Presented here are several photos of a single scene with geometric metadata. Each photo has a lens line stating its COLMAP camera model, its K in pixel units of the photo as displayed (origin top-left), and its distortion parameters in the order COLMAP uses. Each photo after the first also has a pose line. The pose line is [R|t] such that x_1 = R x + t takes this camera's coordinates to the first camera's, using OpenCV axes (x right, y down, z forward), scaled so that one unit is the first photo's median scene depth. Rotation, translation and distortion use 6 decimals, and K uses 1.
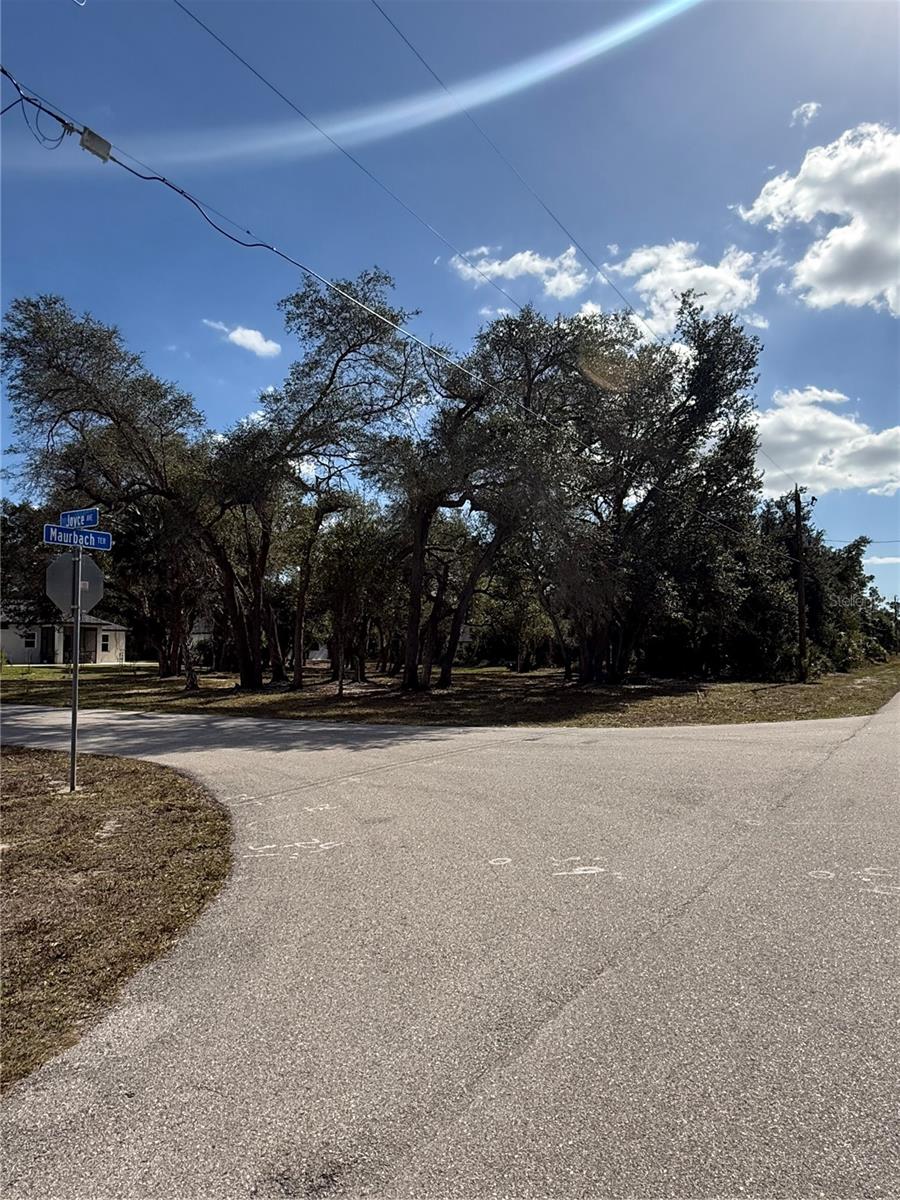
lens RADIAL K [[765.6, 0, 450.0], [0, 765.6, 600.0], [0, 0, 1]] dist [-0.006096, -0.001238]
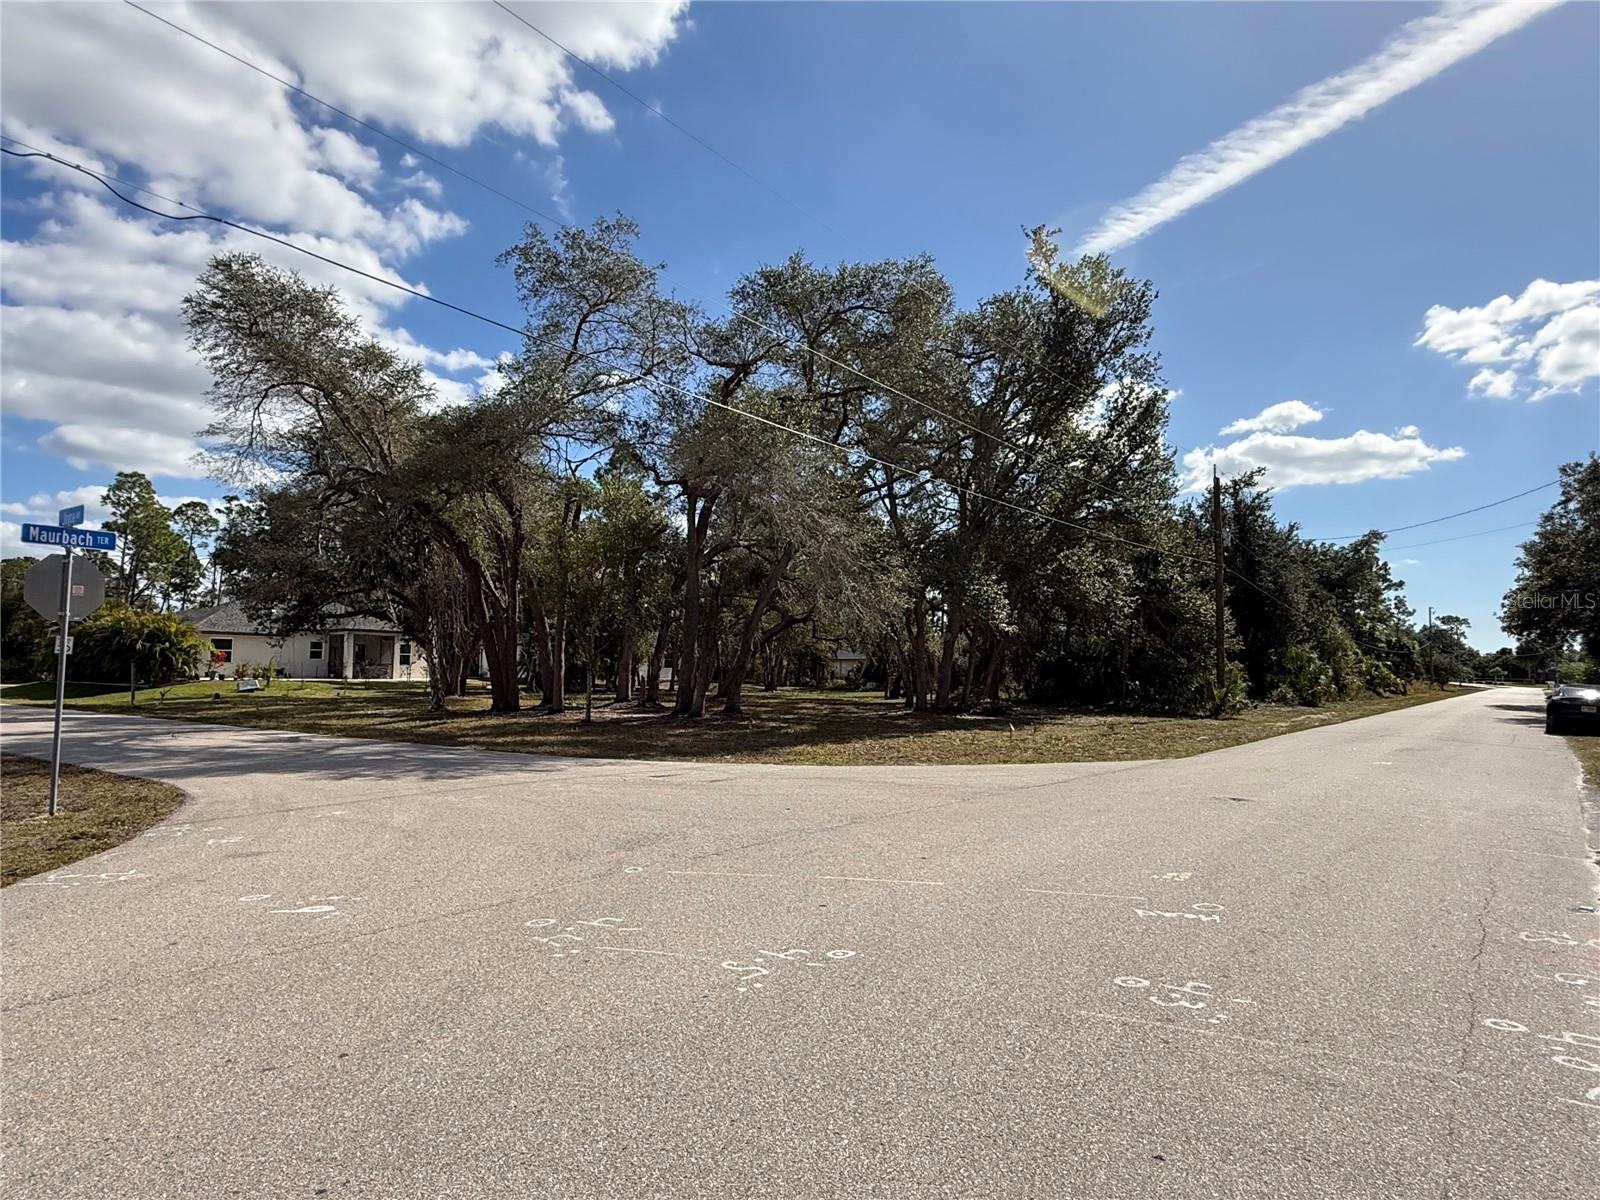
lens RADIAL K [[952.0, 0, 800.0], [0, 952.0, 600.0], [0, 0, 1]] dist [0.001631, -0.000187]
pose [[0.996333, 0.009652, -0.085017, 0.124843], [-0.010259, 0.999925, -0.006699, -0.002301], [0.084946, 0.007547, 0.996357, -0.013555]]
